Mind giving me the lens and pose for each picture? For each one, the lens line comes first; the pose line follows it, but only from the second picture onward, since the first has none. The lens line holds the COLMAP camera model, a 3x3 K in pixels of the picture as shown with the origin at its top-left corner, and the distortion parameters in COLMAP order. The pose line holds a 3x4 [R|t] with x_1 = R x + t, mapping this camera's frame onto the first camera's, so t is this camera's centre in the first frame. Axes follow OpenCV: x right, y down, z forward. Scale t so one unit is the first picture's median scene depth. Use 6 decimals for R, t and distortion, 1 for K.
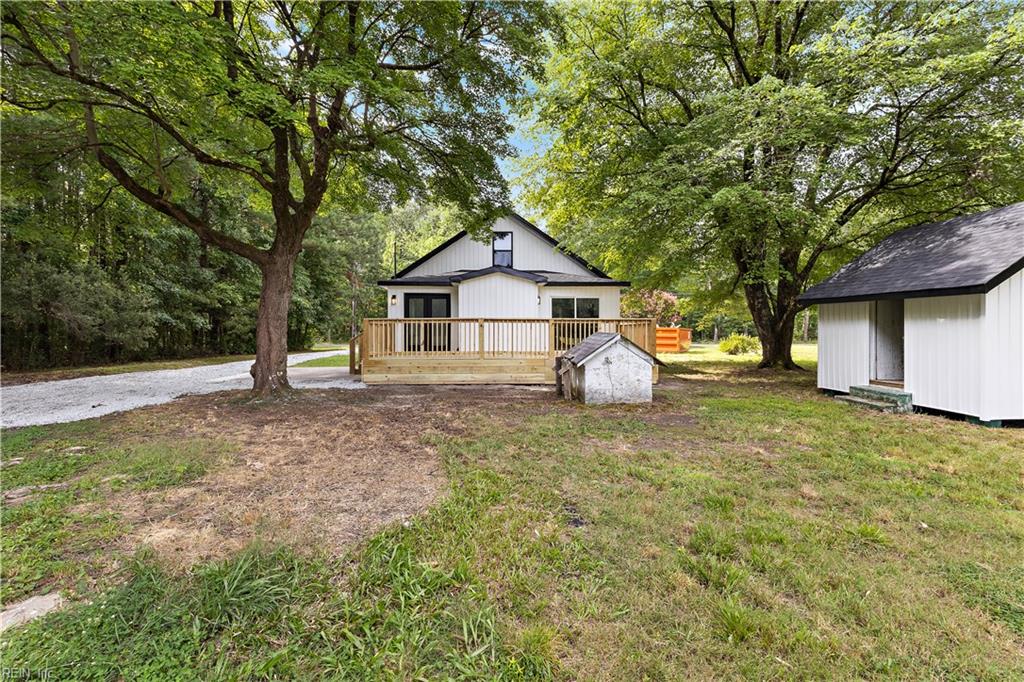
lens RADIAL K [[473.8, 0, 514.6], [0, 473.8, 339.2], [0, 0, 1]] dist [0.001628, 0.000268]
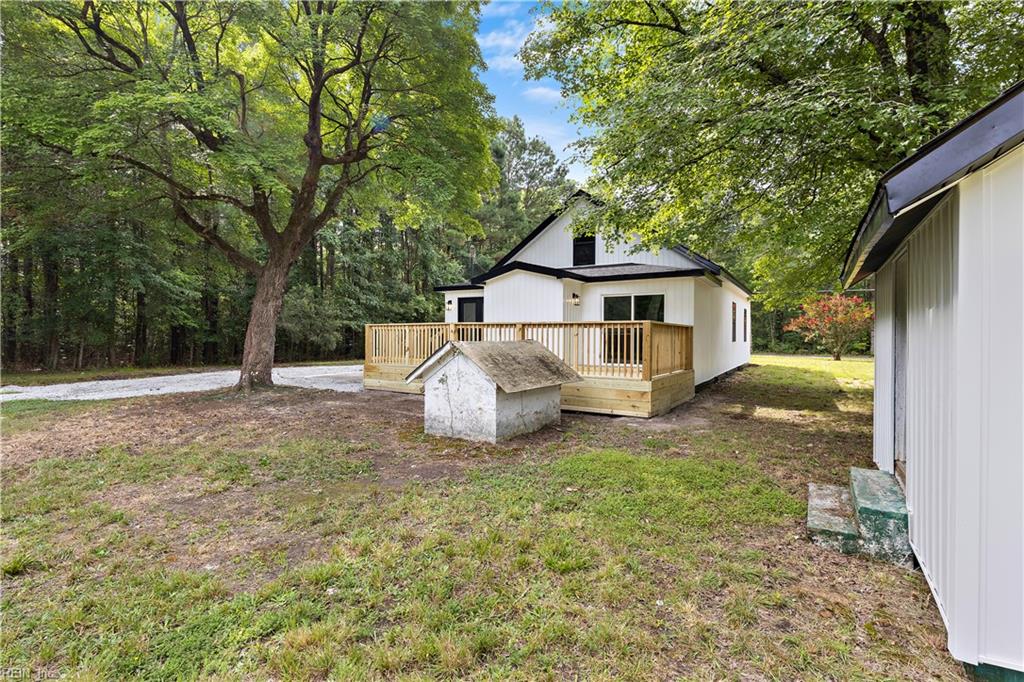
lens RADIAL K [[473.8, 0, 514.6], [0, 473.8, 339.2], [0, 0, 1]] dist [0.001628, 0.000268]
pose [[0.837405, 0.008046, -0.546524, 0.428055], [-0.012556, 0.999911, -0.004518, -0.009664], [0.546439, 0.010645, 0.837431, 0.264892]]
